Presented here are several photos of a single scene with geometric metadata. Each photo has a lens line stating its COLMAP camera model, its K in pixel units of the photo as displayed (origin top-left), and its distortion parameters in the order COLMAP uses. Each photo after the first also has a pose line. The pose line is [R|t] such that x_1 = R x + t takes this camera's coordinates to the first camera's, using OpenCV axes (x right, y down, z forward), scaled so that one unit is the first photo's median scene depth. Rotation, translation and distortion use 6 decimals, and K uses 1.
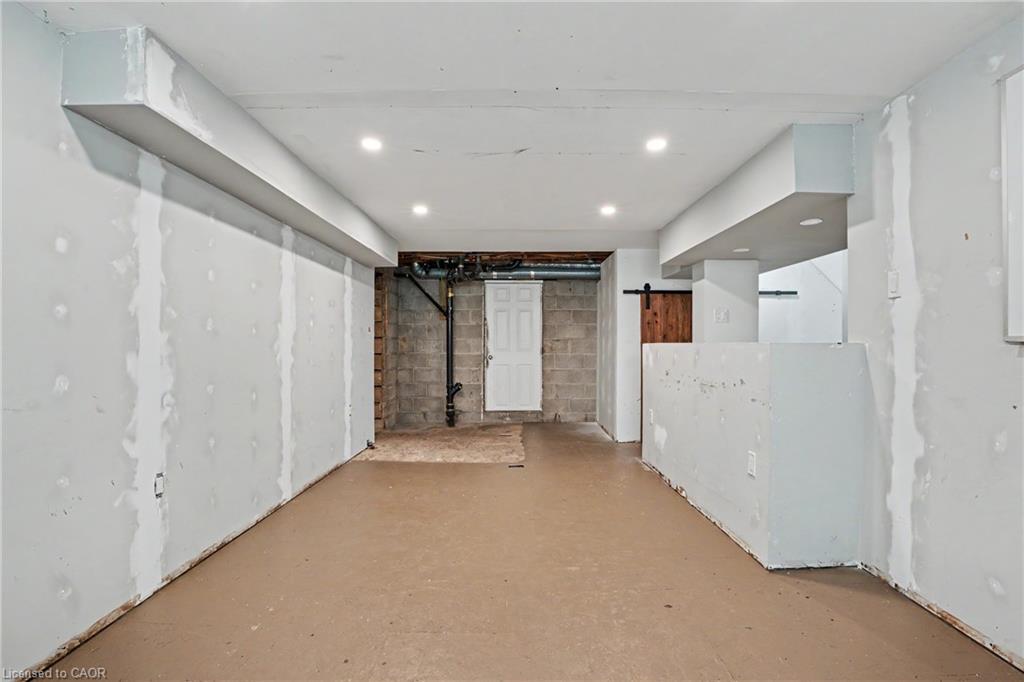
lens RADIAL K [[467.0, 0, 515.4], [0, 467.0, 344.0], [0, 0, 1]] dist [-0.033007, 0.002770]
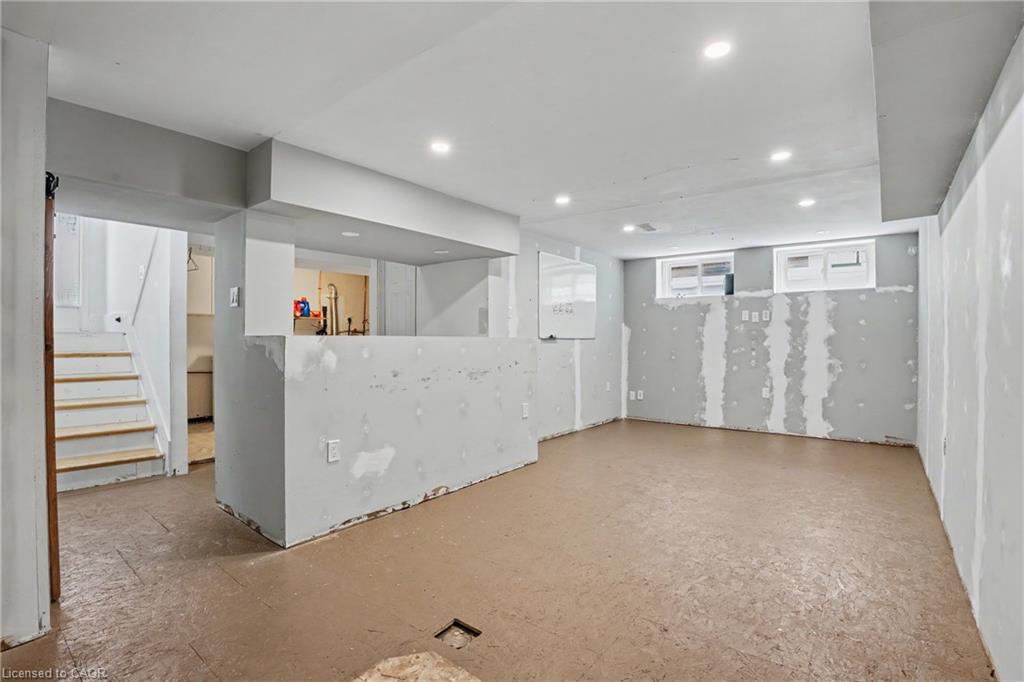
lens RADIAL K [[467.0, 0, 504.5], [0, 467.0, 346.0], [0, 0, 1]] dist [-0.033007, 0.002770]
pose [[-0.766686, -0.002233, 0.642019, -0.563522], [-0.000246, 0.999995, 0.003185, 0.025523], [-0.642023, 0.002284, -0.766682, 2.648278]]
